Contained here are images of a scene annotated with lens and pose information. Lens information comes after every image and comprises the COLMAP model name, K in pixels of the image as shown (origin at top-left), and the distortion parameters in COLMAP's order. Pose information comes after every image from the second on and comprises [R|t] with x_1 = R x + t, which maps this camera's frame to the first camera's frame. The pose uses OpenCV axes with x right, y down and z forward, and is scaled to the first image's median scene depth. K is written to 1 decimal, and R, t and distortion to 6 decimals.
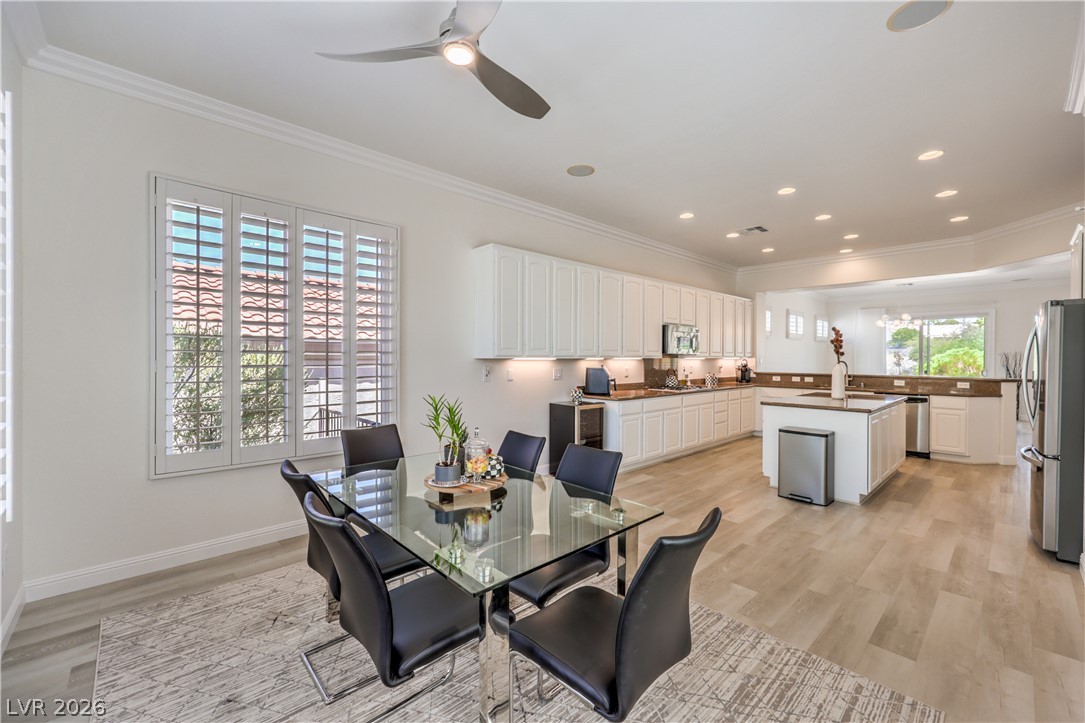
lens RADIAL K [[445.2, 0, 545.3], [0, 445.2, 360.2], [0, 0, 1]] dist [0.002128, -0.000175]
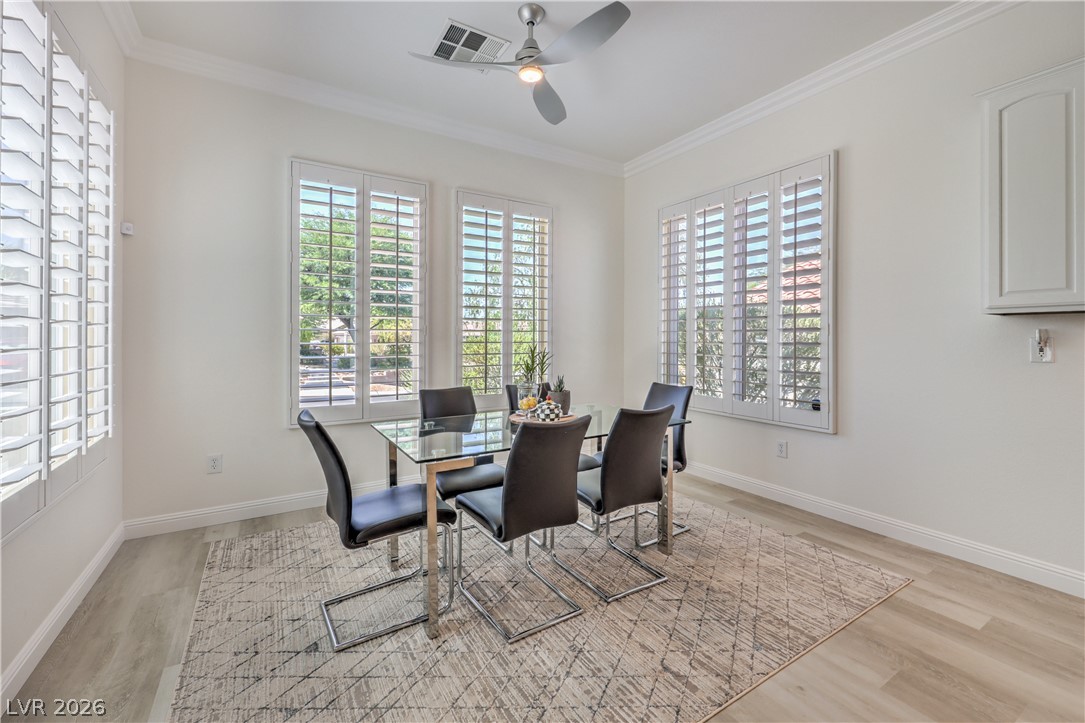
lens RADIAL K [[454.1, 0, 553.4], [0, 454.1, 331.5], [0, 0, 1]] dist [-0.000127, 0.000169]
pose [[-0.186921, -0.017542, -0.982218, 0.357484], [-0.004378, 0.999845, -0.017024, 0.022608], [0.982365, 0.001118, -0.186969, 0.442832]]
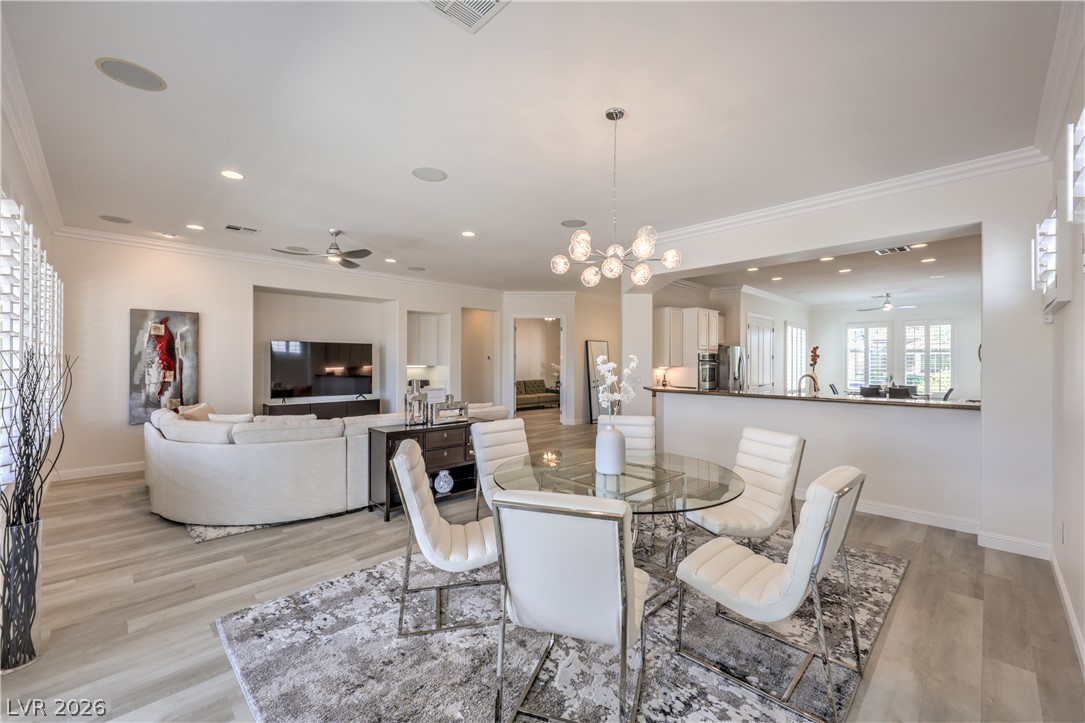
lens RADIAL K [[441.7, 0, 553.0], [0, 441.7, 359.3], [0, 0, 1]] dist [-0.001671, -0.000448]
pose [[-0.999108, -0.007379, -0.041567, 1.330193], [-0.007461, 0.999971, 0.001821, -0.024887], [0.041553, 0.002130, -0.999134, 2.031491]]
